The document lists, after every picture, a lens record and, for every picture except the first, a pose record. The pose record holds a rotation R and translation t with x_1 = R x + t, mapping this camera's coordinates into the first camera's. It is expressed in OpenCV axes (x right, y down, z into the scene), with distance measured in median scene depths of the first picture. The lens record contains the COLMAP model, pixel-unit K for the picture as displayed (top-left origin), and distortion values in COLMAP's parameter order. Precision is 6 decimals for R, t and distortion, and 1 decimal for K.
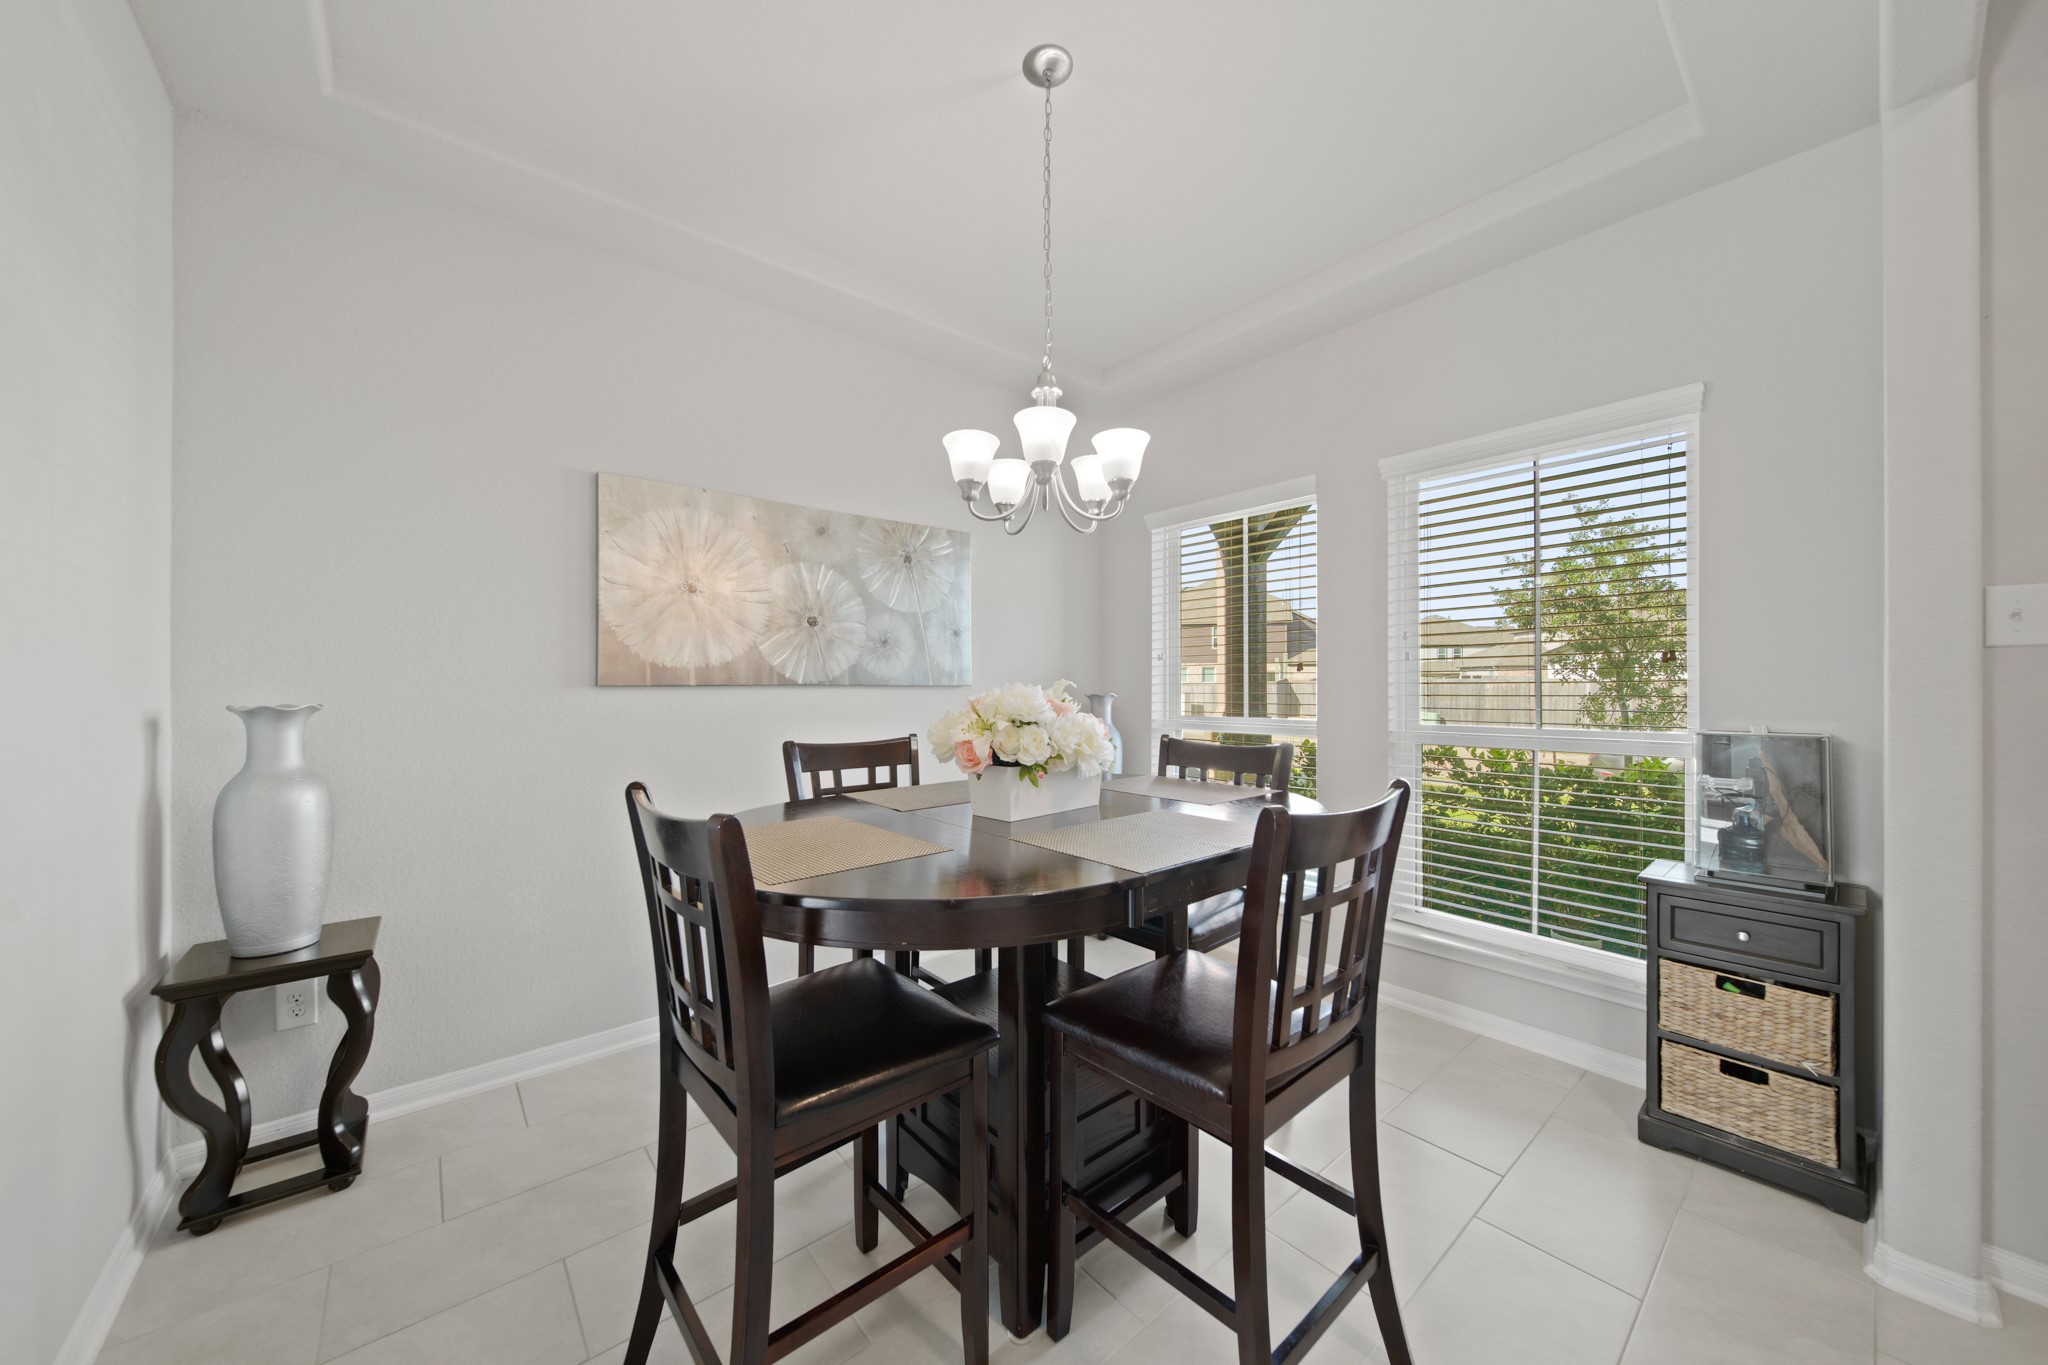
lens RADIAL K [[722.7, 0, 1024.0], [0, 722.7, 682.5], [0, 0, 1]] dist [-0.001197, -0.000078]
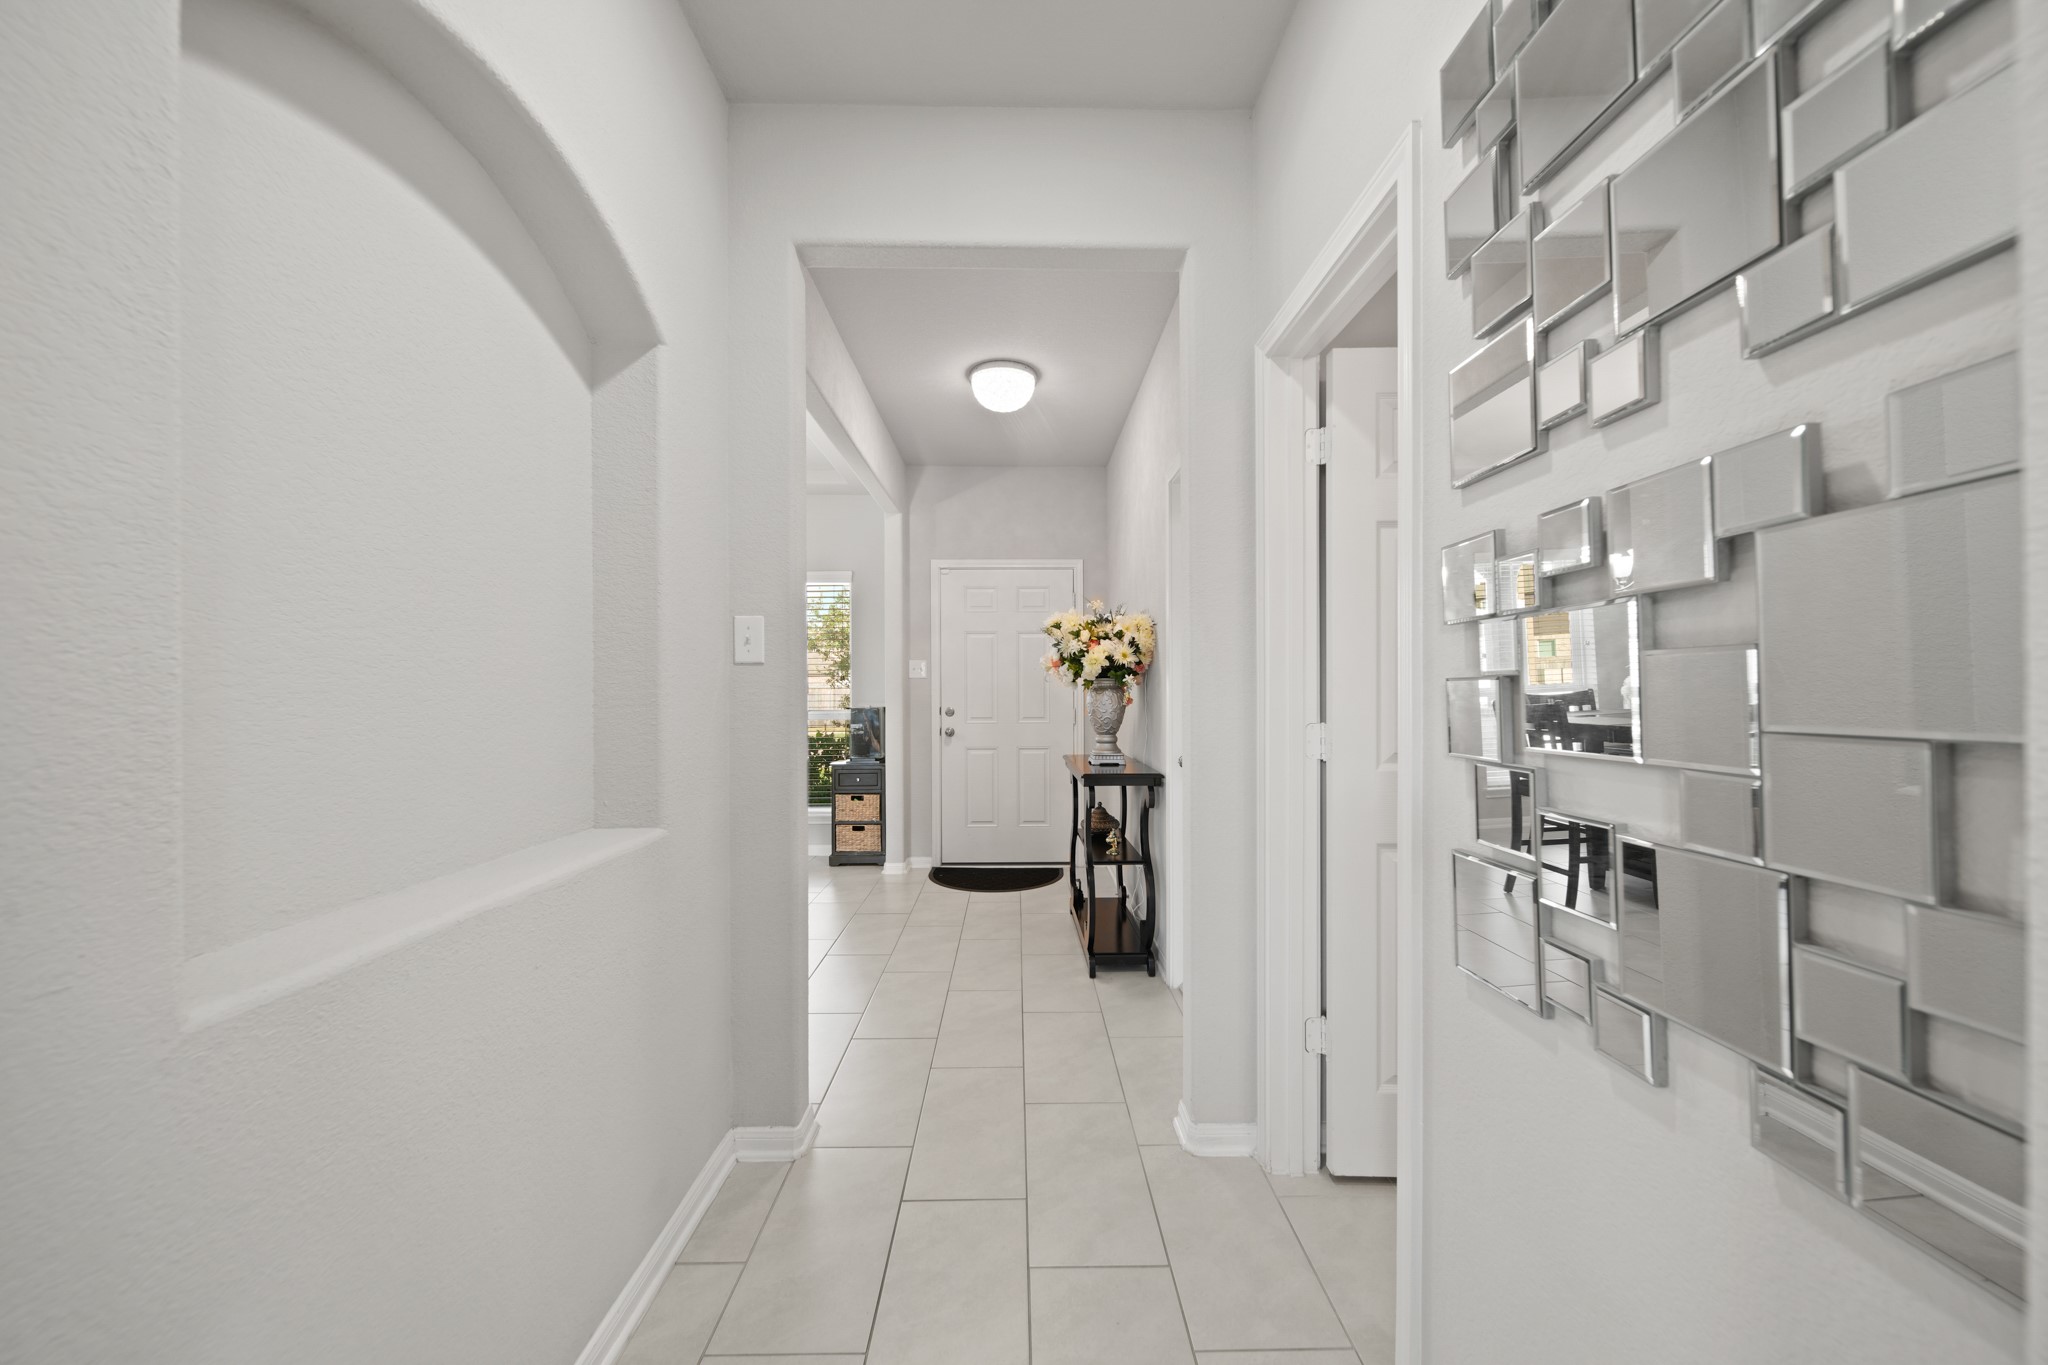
lens RADIAL K [[722.7, 0, 1024.0], [0, 722.7, 682.5], [0, 0, 1]] dist [-0.001197, -0.000078]
pose [[0.637097, 0.002273, 0.770780, -0.761998], [0.005886, 0.999952, -0.007814, -0.000576], [-0.770761, 0.009515, 0.637053, -1.296478]]
